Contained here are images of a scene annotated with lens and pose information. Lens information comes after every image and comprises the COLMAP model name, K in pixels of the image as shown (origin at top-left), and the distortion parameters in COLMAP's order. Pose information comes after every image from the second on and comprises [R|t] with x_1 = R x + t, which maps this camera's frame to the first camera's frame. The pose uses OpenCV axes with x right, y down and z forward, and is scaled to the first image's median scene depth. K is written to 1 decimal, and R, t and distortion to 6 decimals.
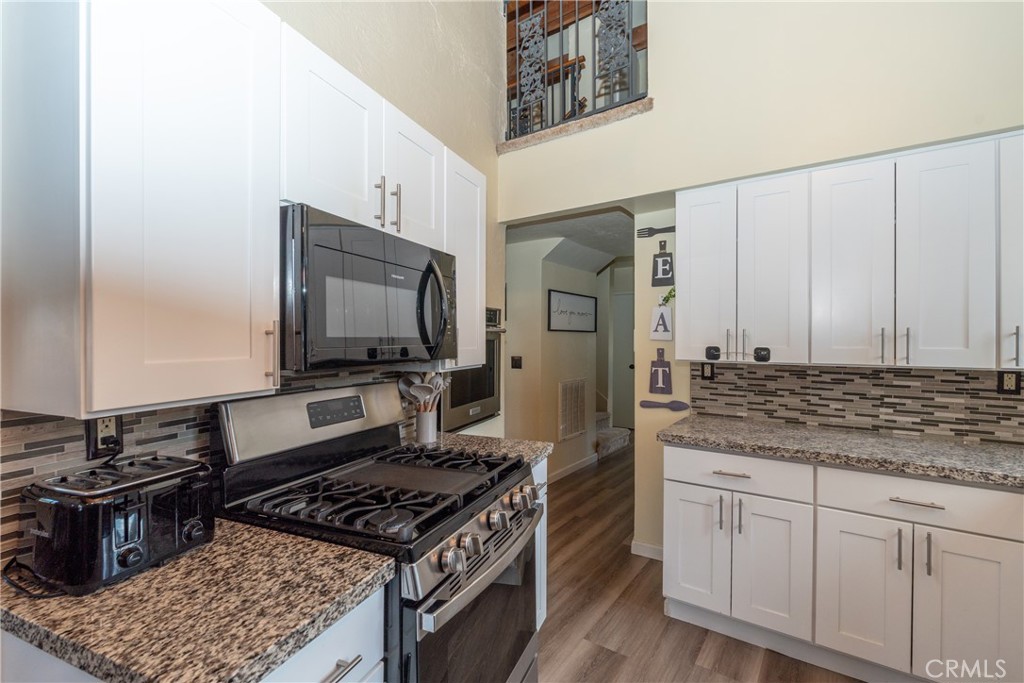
lens RADIAL K [[454.7, 0, 508.8], [0, 454.7, 341.1], [0, 0, 1]] dist [0.001230, -0.001472]
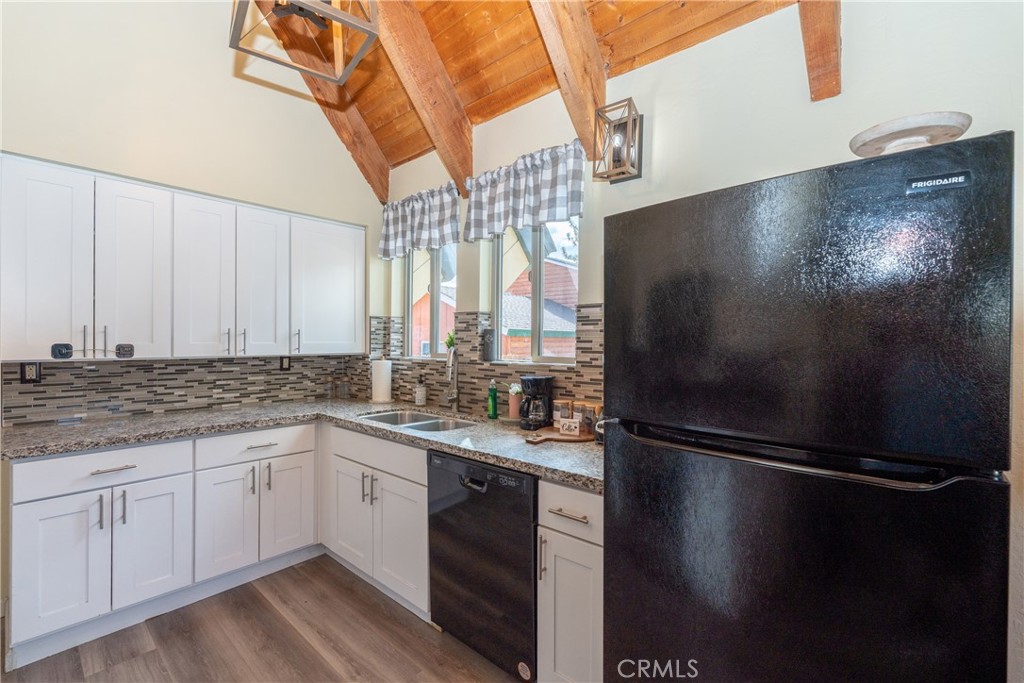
lens RADIAL K [[454.7, 0, 517.5], [0, 454.7, 342.0], [0, 0, 1]] dist [0.001230, -0.001472]
pose [[0.108415, -0.007650, 0.994076, -0.378038], [-0.001683, 0.999968, 0.007879, -0.000252], [-0.994104, -0.002527, 0.108399, -0.000921]]
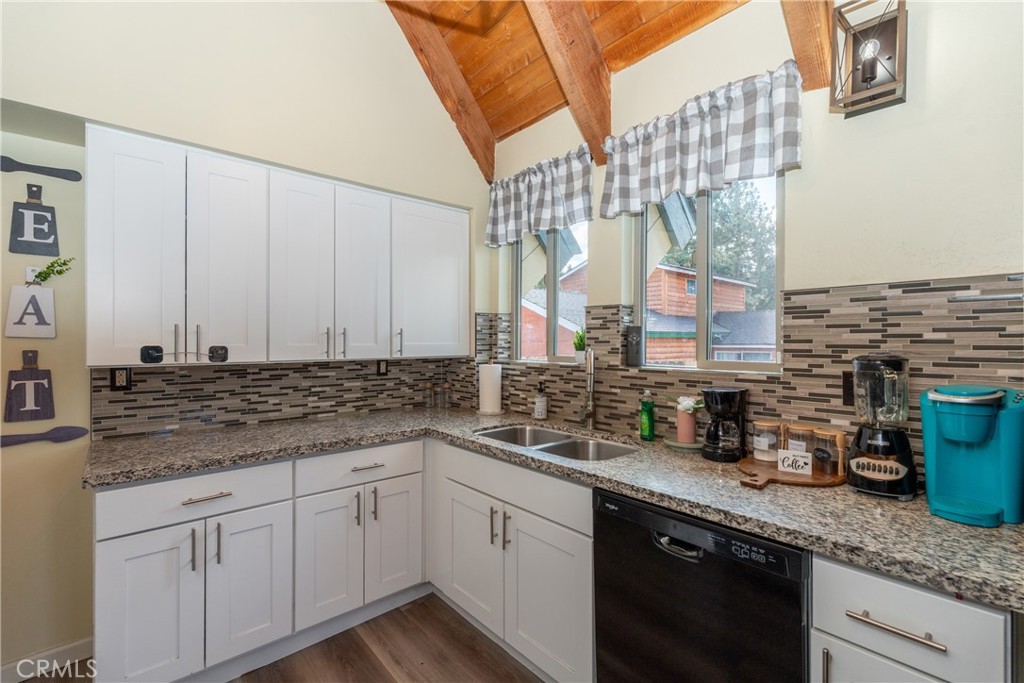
lens RADIAL K [[454.7, 0, 516.6], [0, 454.7, 341.5], [0, 0, 1]] dist [0.001230, -0.001472]
pose [[0.230028, -0.005449, 0.973169, -0.174942], [0.002227, 0.999985, 0.005073, 0.001889], [-0.973181, 0.001000, 0.230037, 0.229981]]
